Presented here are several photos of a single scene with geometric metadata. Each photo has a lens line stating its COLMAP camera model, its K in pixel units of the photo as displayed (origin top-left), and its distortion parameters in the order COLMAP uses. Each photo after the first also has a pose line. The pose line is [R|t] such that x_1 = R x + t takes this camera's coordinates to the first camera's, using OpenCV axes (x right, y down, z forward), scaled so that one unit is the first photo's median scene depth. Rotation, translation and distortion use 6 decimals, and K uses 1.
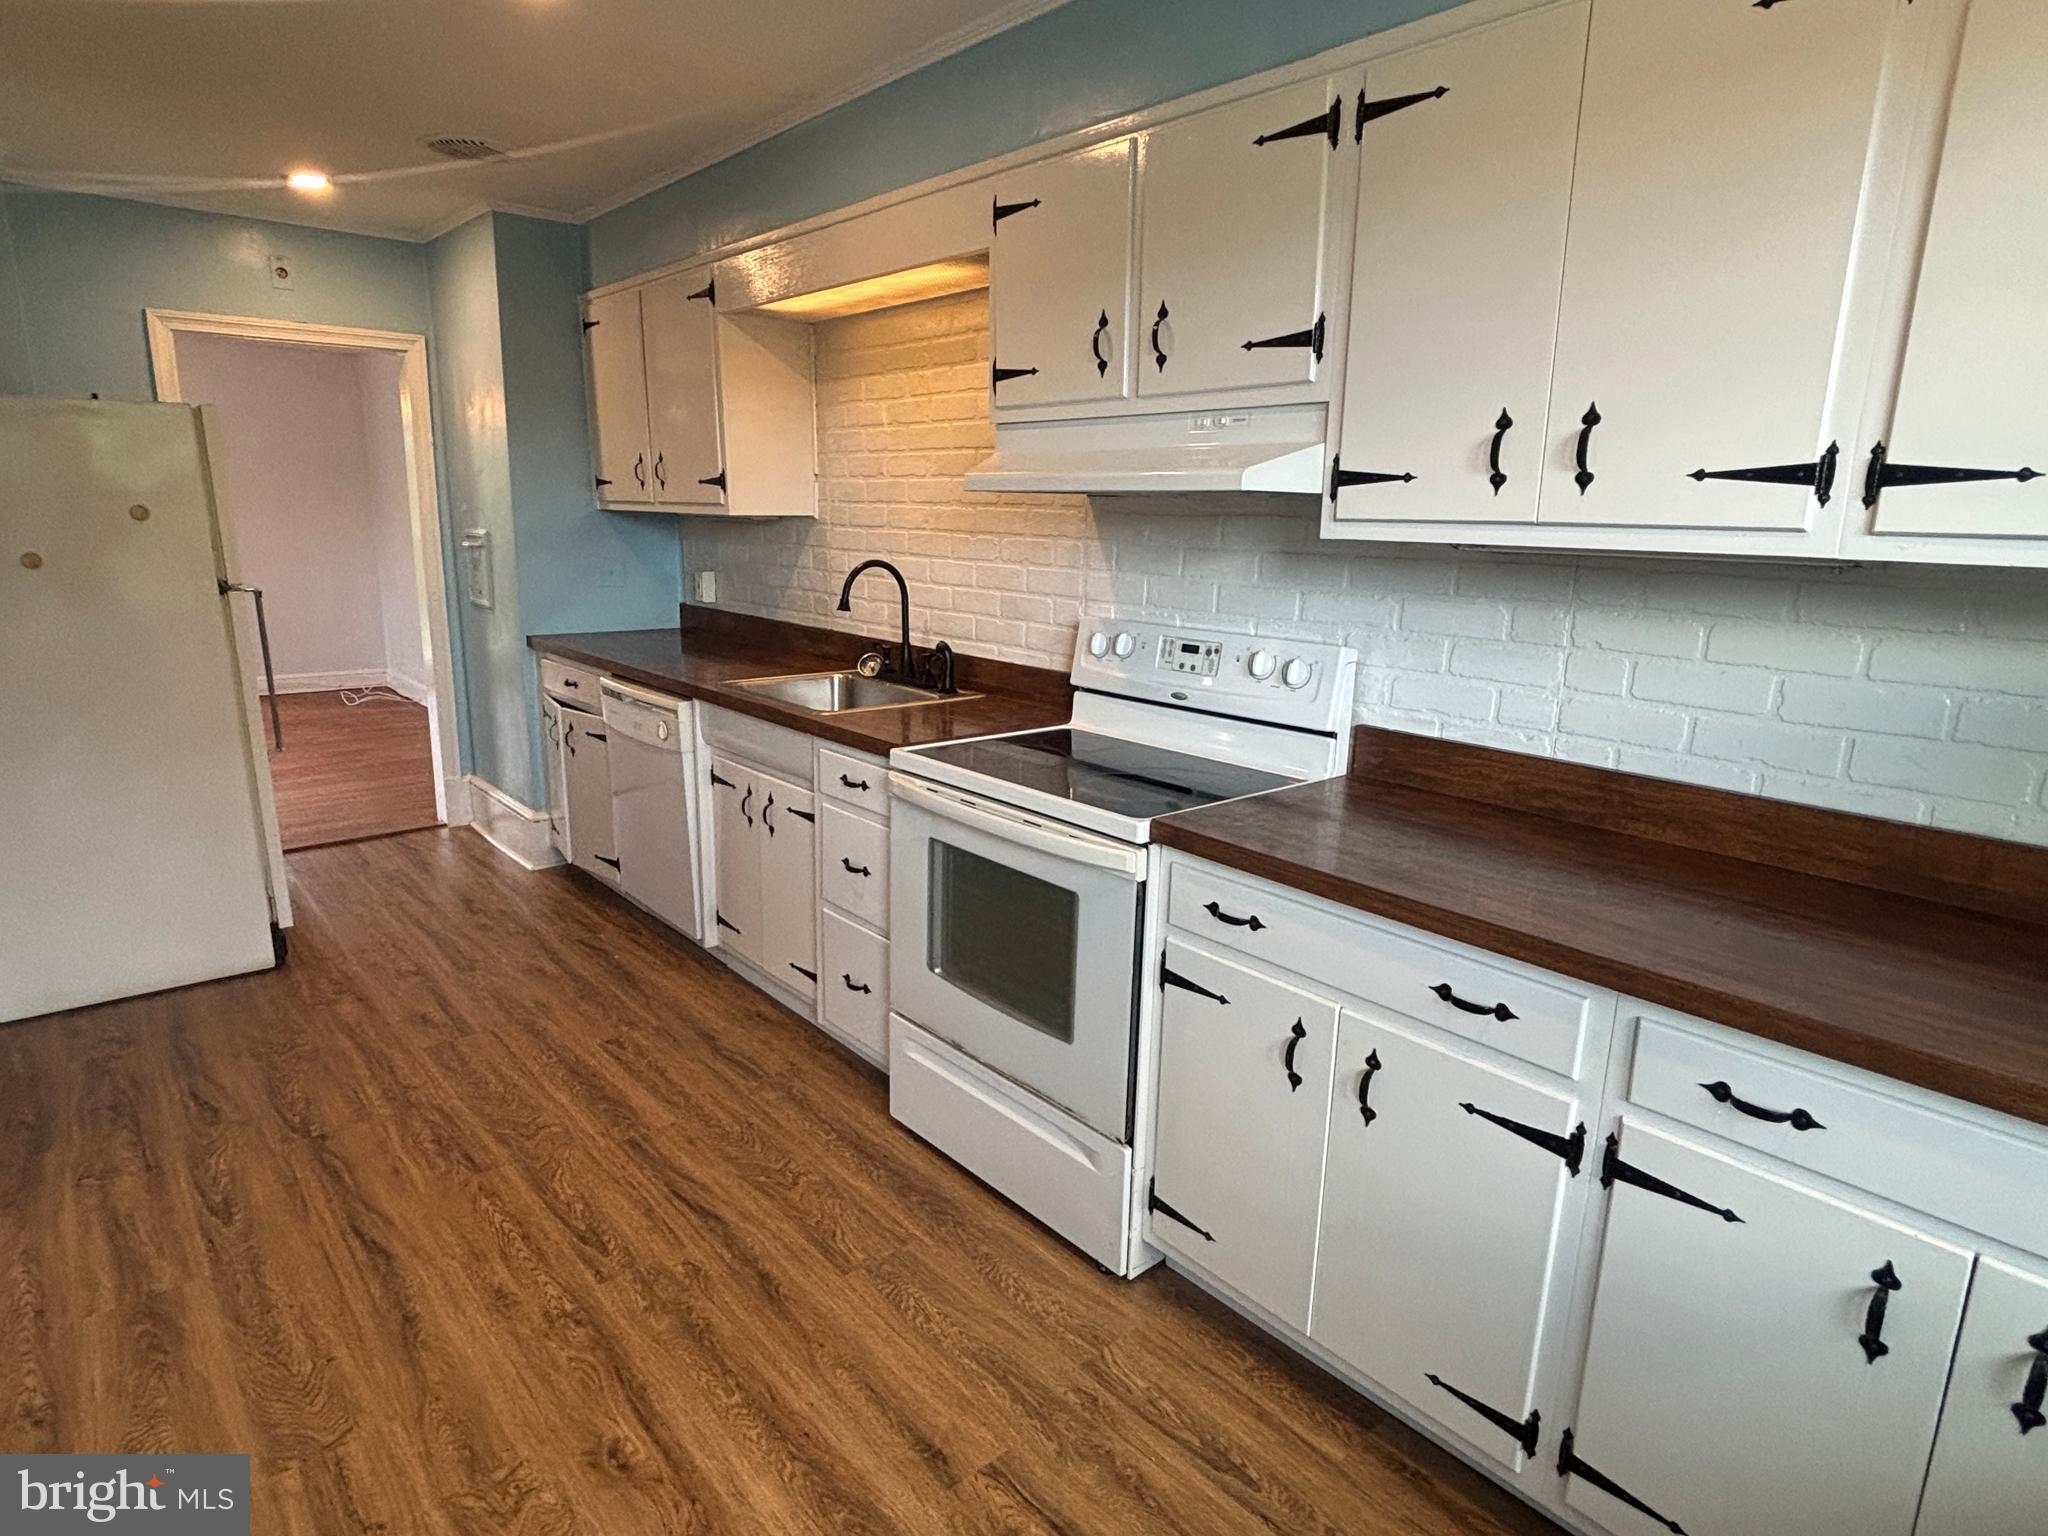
lens RADIAL K [[1107.6, 0, 1037.6], [0, 1107.6, 764.3], [0, 0, 1]] dist [0.006179, -0.004834]
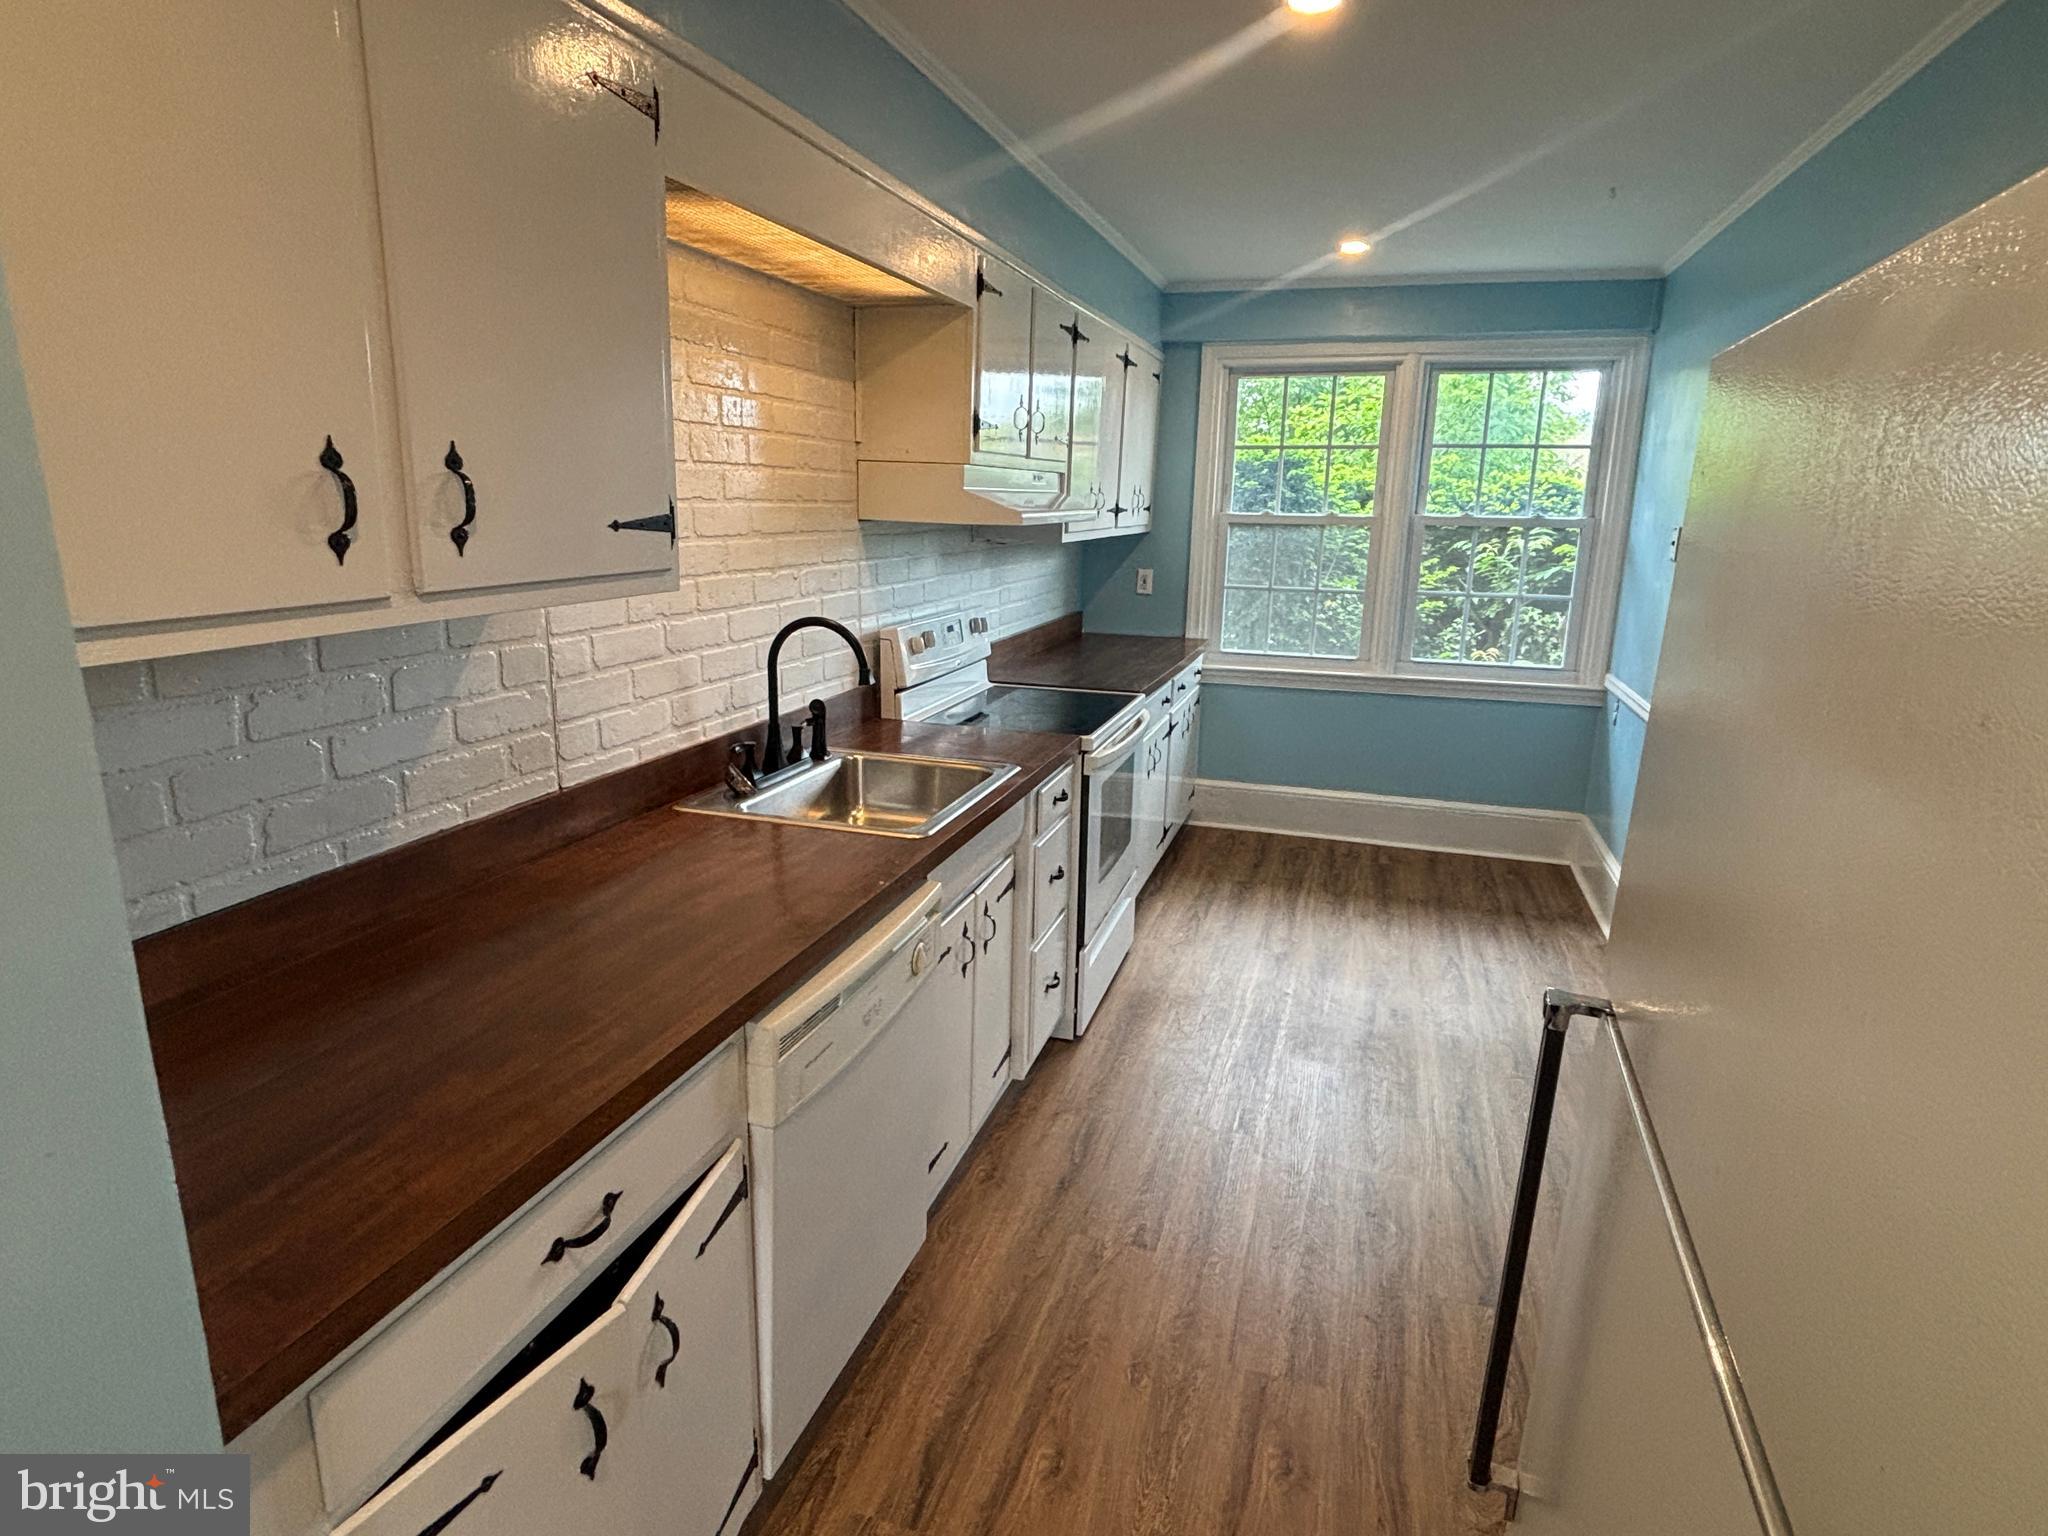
lens RADIAL K [[1107.6, 0, 1007.6], [0, 1107.6, 765.3], [0, 0, 1]] dist [0.006179, -0.004834]
pose [[-0.495332, -0.240901, 0.834634, -1.035086], [0.160216, 0.918965, 0.360325, -0.409785], [-0.853802, 0.312202, -0.416596, 1.478444]]
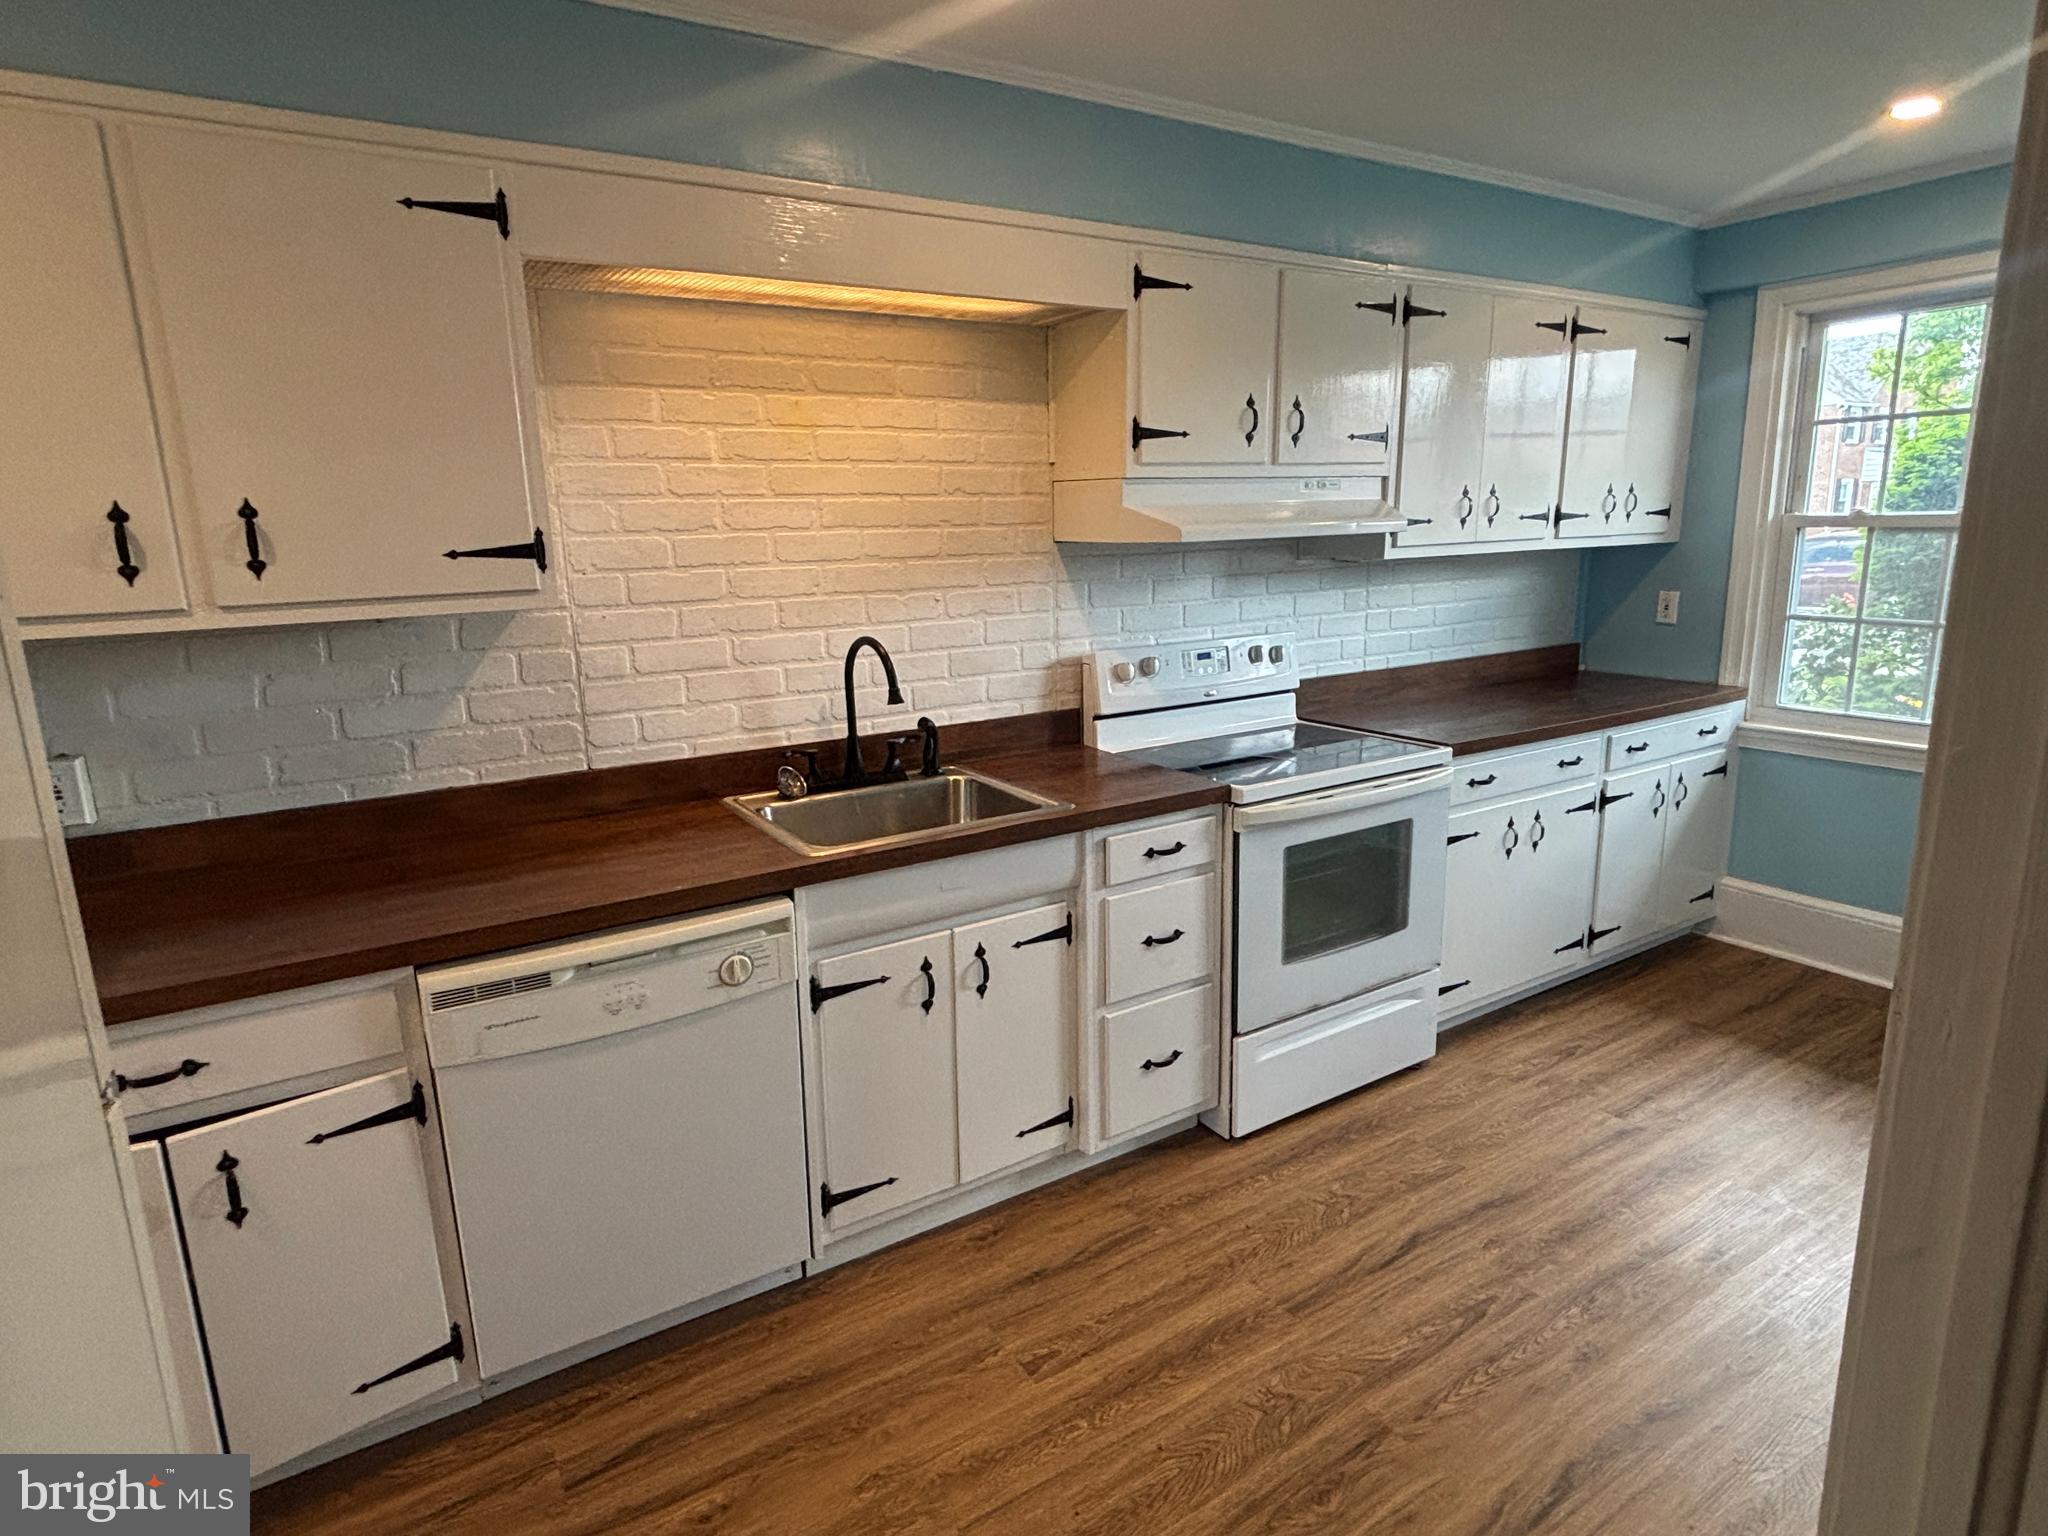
lens RADIAL K [[1107.6, 0, 1025.9], [0, 1107.6, 759.3], [0, 0, 1]] dist [0.006179, -0.004834]
pose [[0.176645, -0.236027, 0.955556, -1.074377], [0.246688, 0.950454, 0.189163, -0.266242], [-0.952860, 0.202310, 0.226118, 0.878053]]
